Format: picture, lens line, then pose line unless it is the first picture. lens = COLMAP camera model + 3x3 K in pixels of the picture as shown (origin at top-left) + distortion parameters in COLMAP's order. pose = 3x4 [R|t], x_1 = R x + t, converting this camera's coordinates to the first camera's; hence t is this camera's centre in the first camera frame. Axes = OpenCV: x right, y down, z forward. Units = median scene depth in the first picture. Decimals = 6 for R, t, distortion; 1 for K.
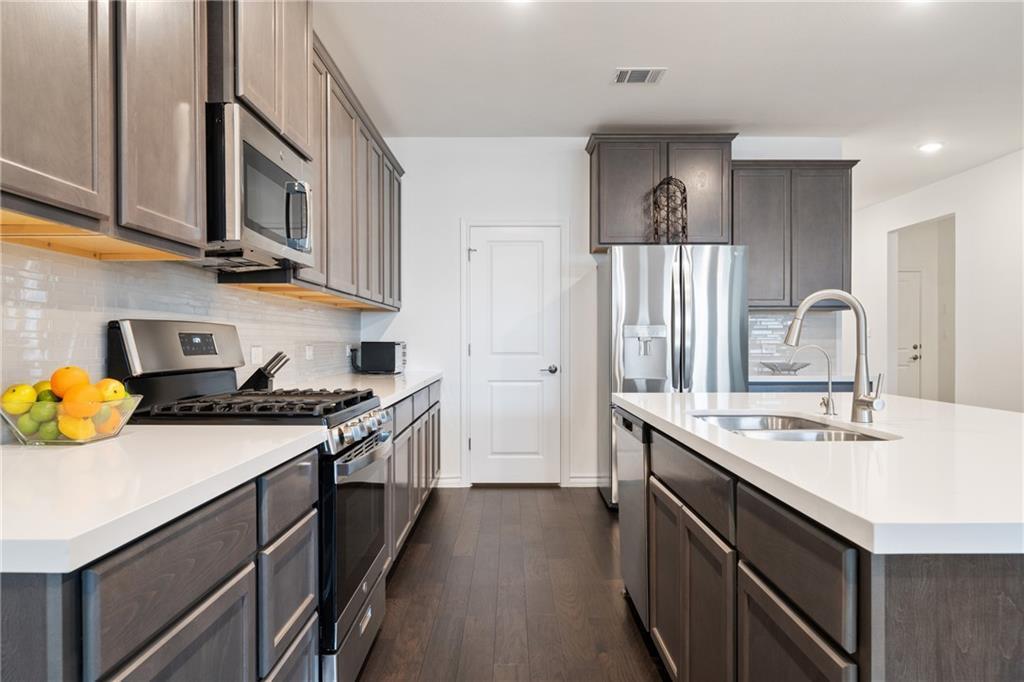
lens RADIAL K [[671.1, 0, 508.6], [0, 671.1, 347.3], [0, 0, 1]] dist [-0.021407, 0.000916]
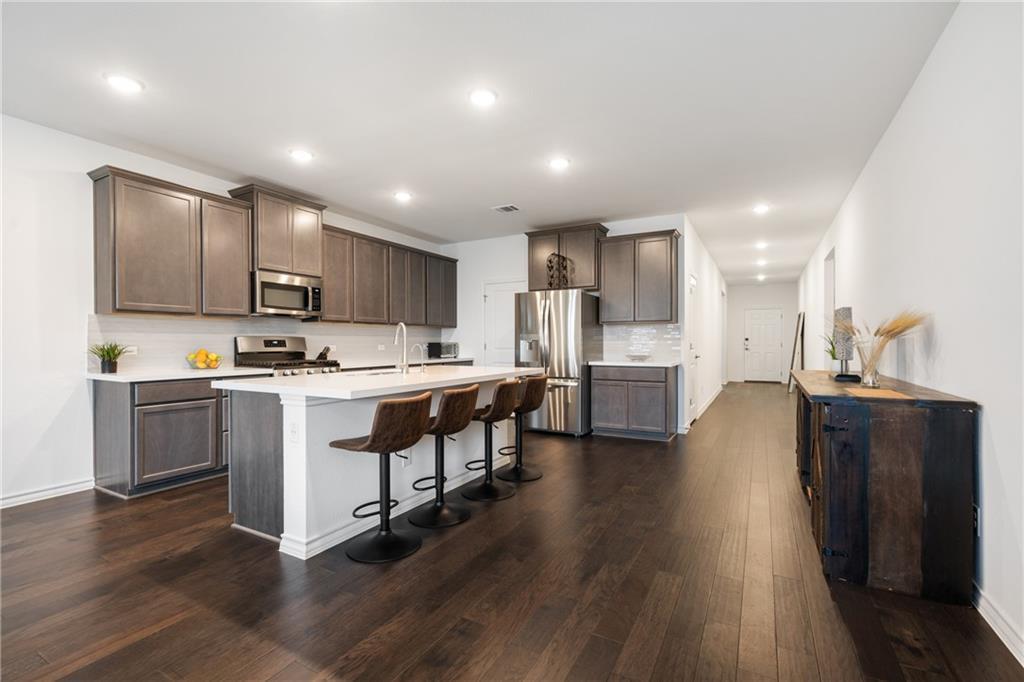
lens RADIAL K [[458.9, 0, 512.4], [0, 458.9, 345.8], [0, 0, 1]] dist [0.000936, -0.000109]
pose [[0.881704, 0.000346, -0.471803, 0.716605], [-0.001641, 0.999996, -0.002334, 0.004120], [0.471800, 0.002833, 0.881701, -0.166546]]
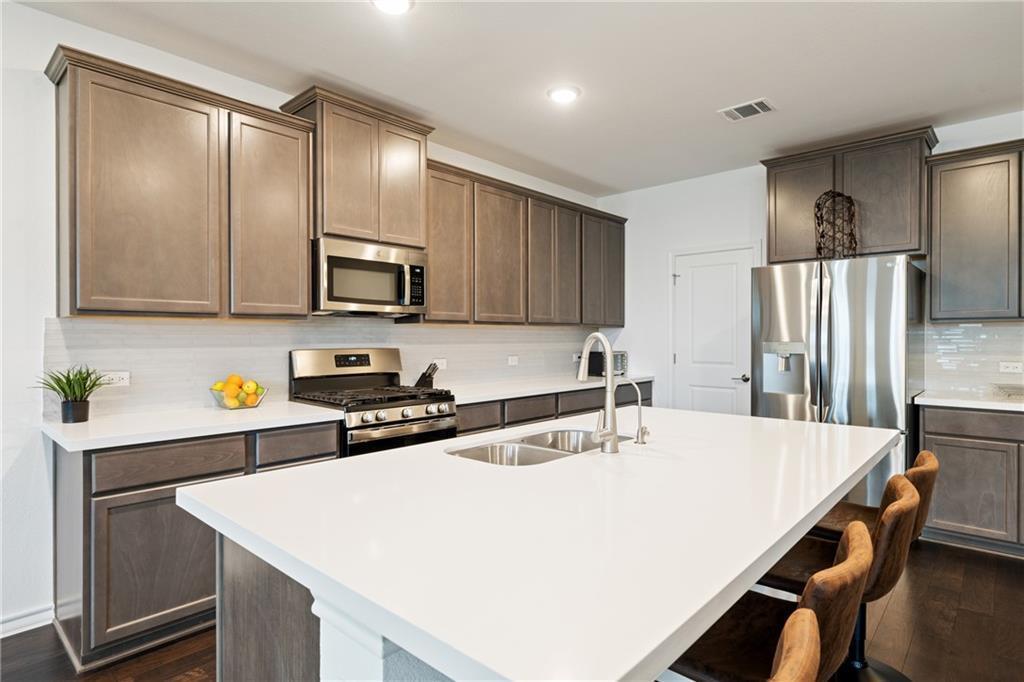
lens RADIAL K [[548.2, 0, 504.3], [0, 548.2, 341.5], [0, 0, 1]] dist [0.002220, 0.000268]
pose [[0.741988, 0.004567, -0.670398, 0.412851], [-0.005764, 0.999983, 0.000433, -0.029023], [0.670389, 0.003543, 0.742002, 0.075263]]
